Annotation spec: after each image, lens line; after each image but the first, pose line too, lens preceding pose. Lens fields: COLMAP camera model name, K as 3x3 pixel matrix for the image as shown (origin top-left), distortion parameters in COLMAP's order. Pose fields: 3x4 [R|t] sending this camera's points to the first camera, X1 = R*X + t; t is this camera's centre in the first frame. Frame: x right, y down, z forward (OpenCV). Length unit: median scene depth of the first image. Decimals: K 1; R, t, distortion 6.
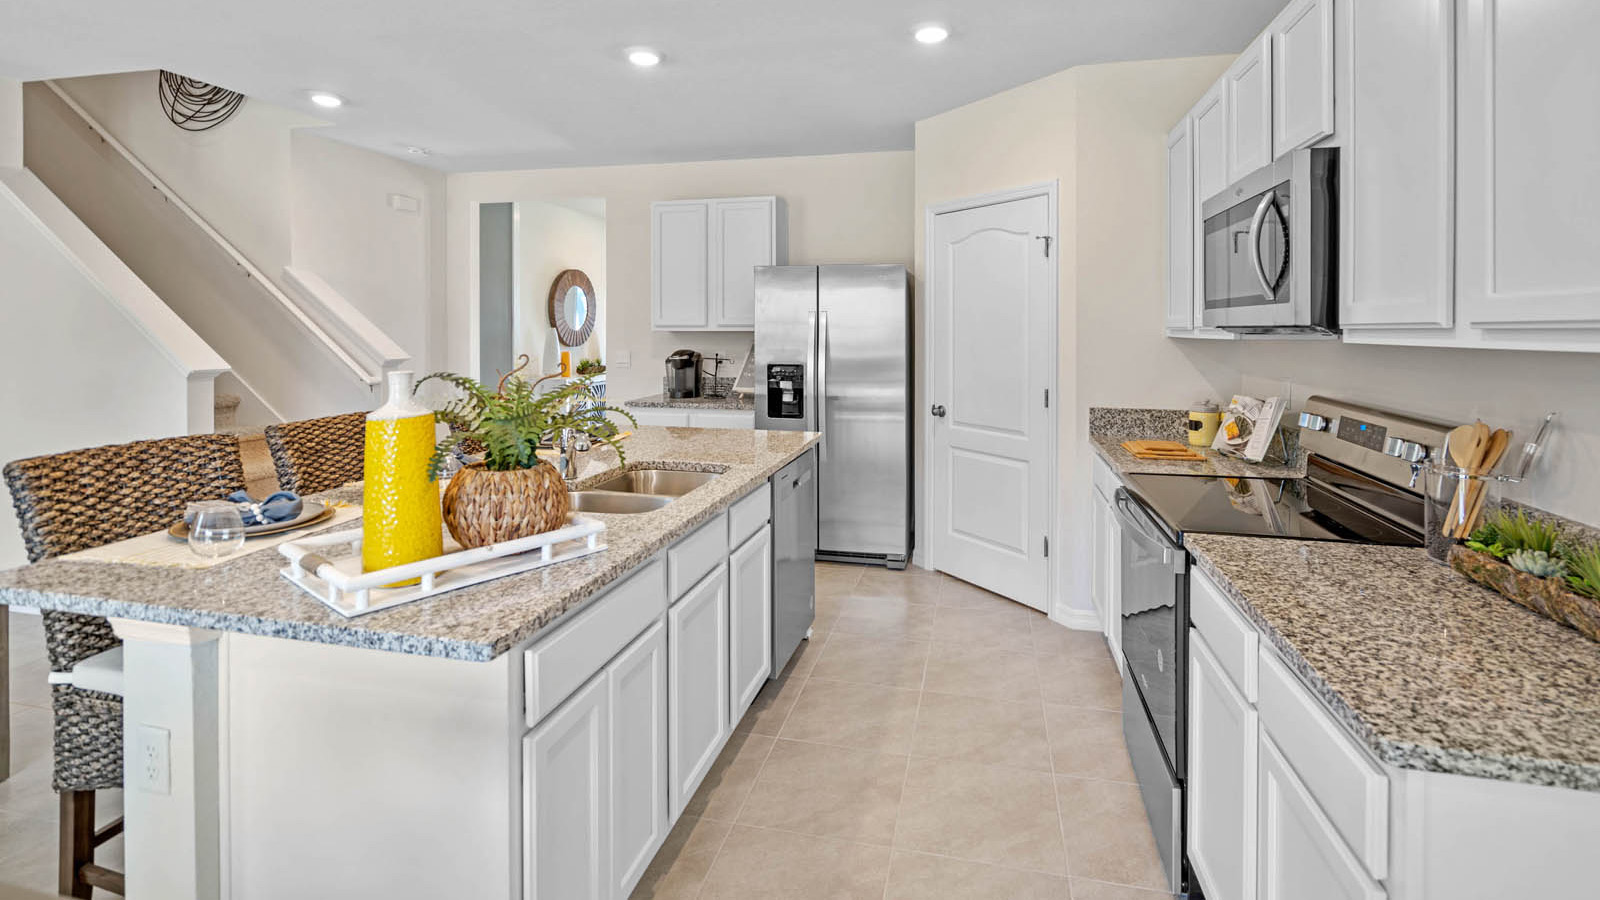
lens RADIAL K [[750.1, 0, 813.3], [0, 750.1, 331.8], [0, 0, 1]] dist [0.000880, 0.000398]
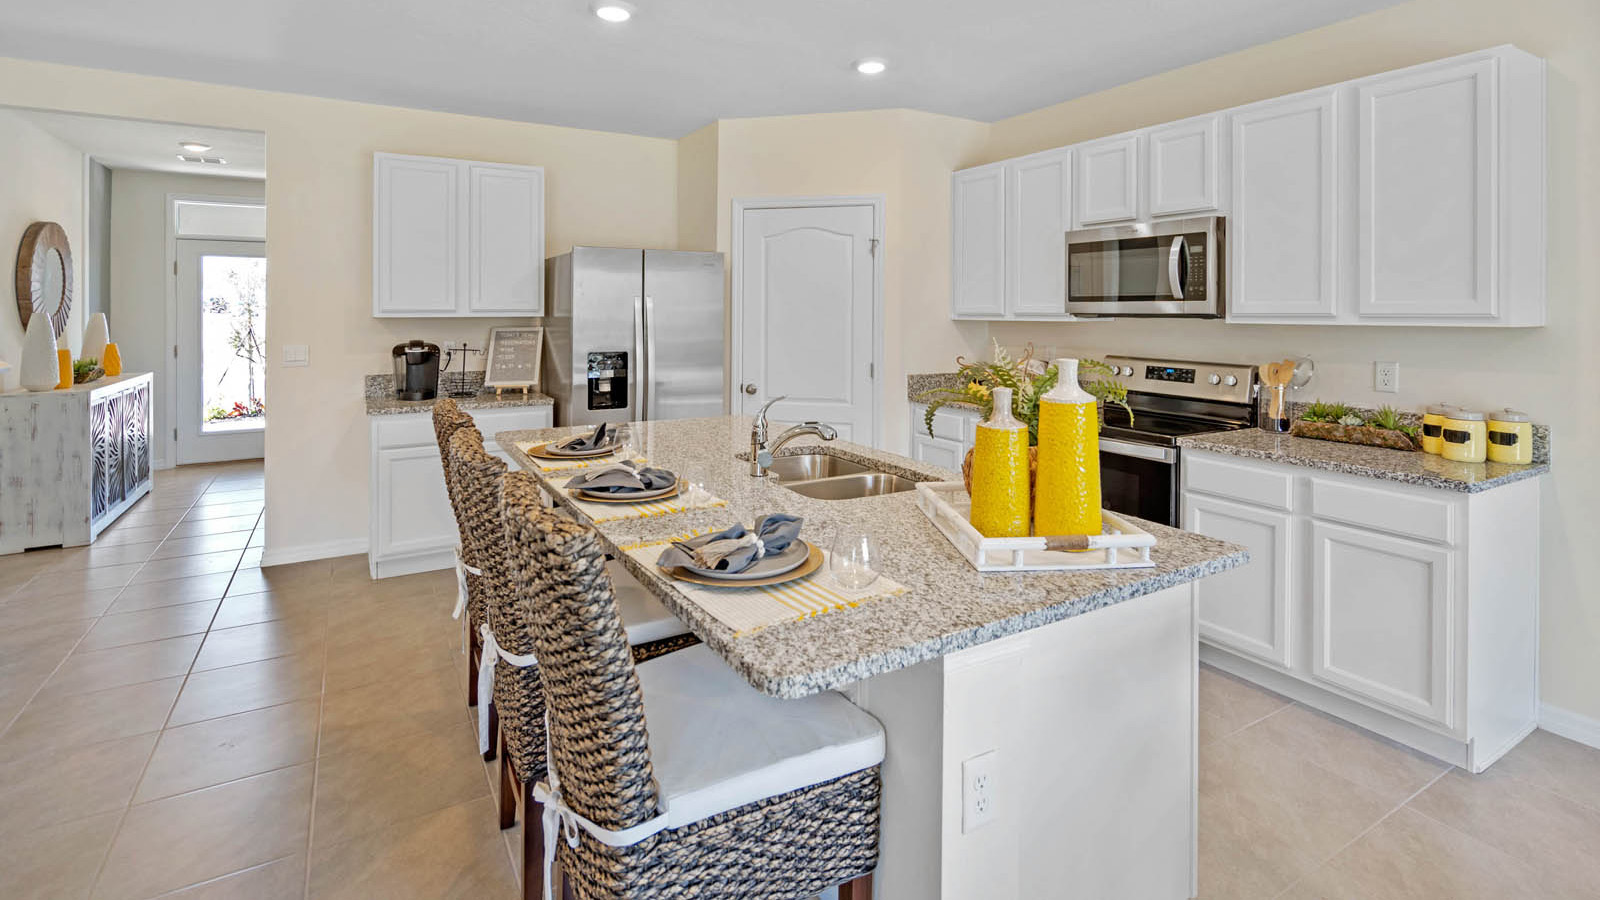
lens RADIAL K [[757.0, 0, 803.3], [0, 757.0, 308.4], [0, 0, 1]] dist [-0.001277, 0.000052]
pose [[0.718351, 0.001121, 0.695680, -1.124704], [0.002664, 0.999987, -0.004363, -0.013940], [-0.695676, 0.004988, 0.718339, 0.320249]]
